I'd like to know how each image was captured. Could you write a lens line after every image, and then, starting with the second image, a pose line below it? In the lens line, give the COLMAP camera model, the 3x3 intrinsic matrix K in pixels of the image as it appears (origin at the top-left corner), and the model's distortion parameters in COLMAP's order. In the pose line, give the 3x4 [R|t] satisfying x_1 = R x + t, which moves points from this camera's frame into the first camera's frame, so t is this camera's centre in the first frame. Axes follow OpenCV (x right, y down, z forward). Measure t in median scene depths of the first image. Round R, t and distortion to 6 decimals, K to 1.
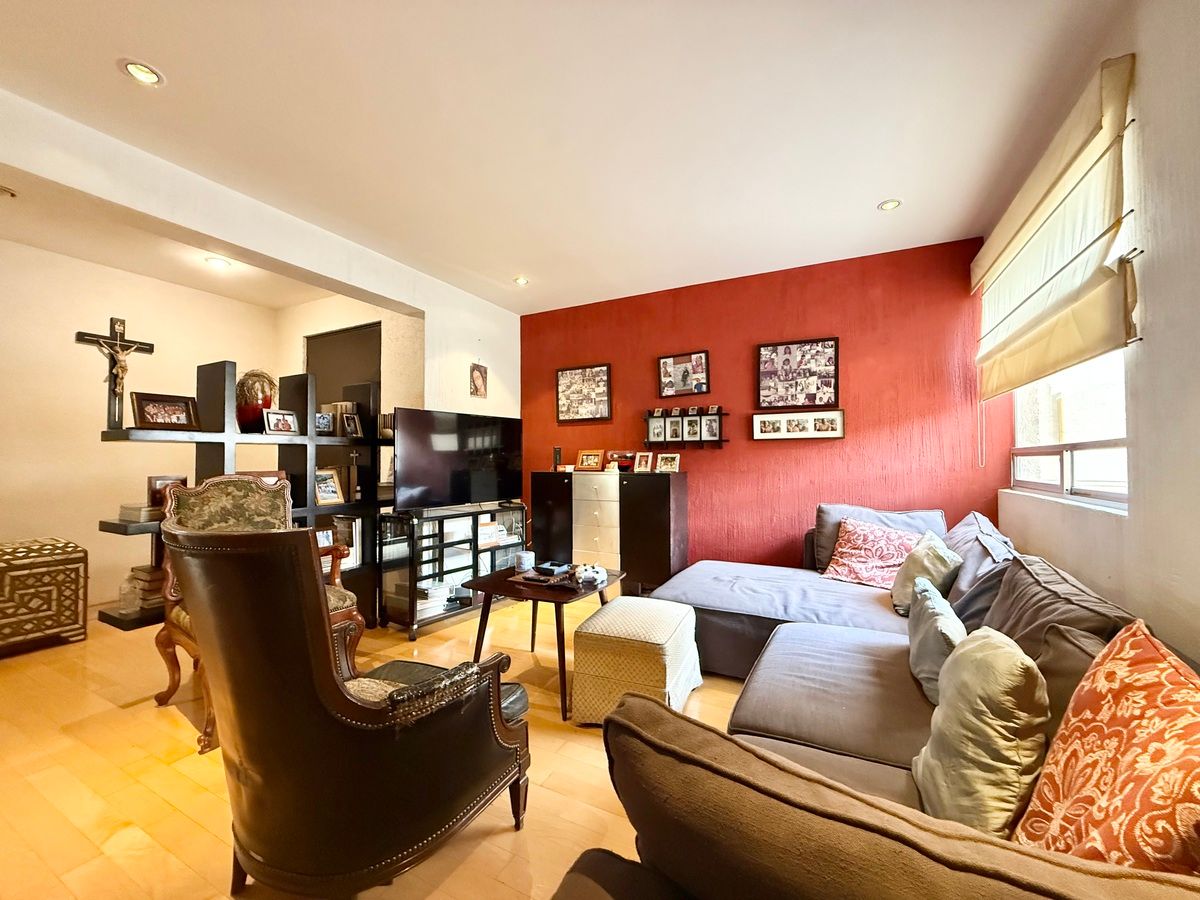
lens RADIAL K [[479.4, 0, 600.4], [0, 479.4, 451.6], [0, 0, 1]] dist [0.000879, -0.000400]
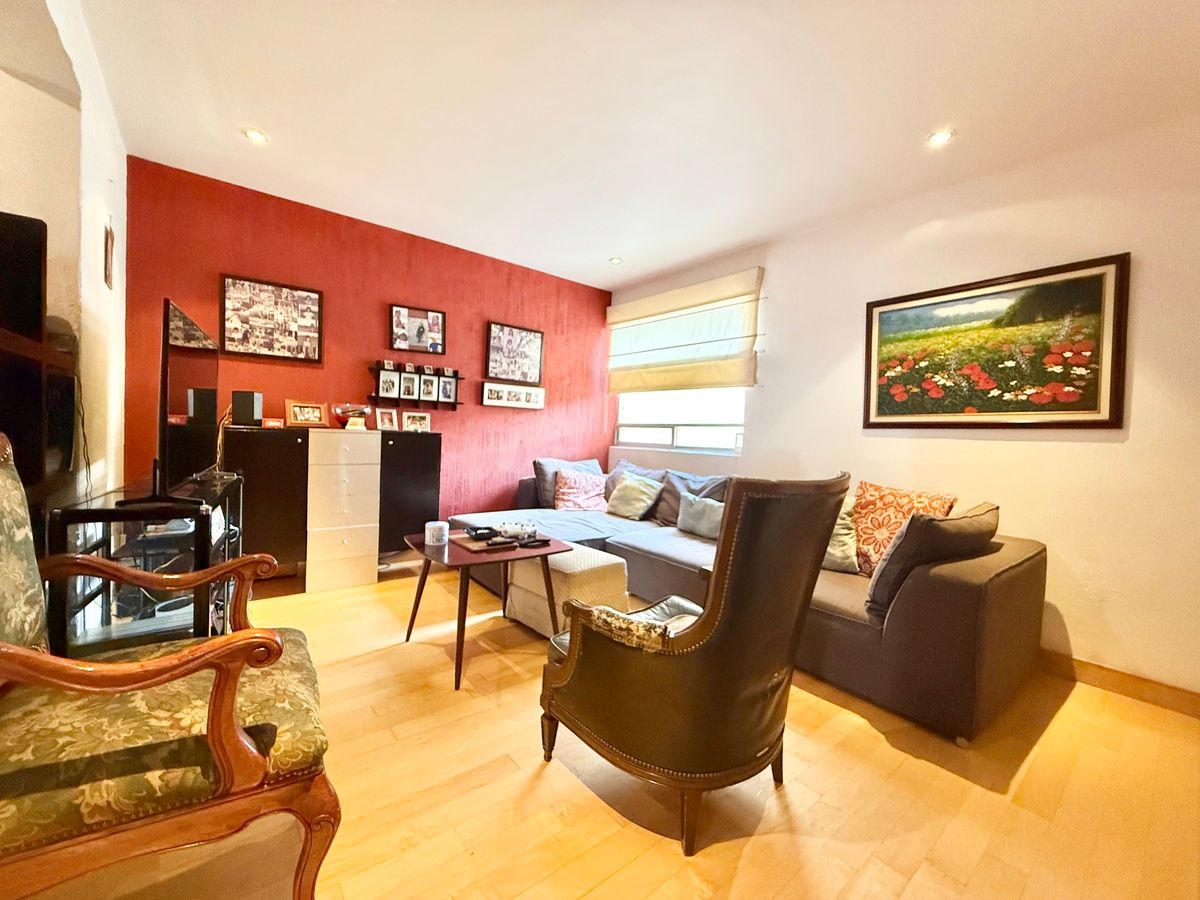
lens RADIAL K [[479.4, 0, 600.1], [0, 479.4, 448.0], [0, 0, 1]] dist [0.000879, -0.000400]
pose [[0.400396, -0.009654, 0.916291, -0.576046], [-0.056845, 0.997757, 0.035352, 0.020296], [-0.914577, -0.066242, 0.398949, 0.278064]]
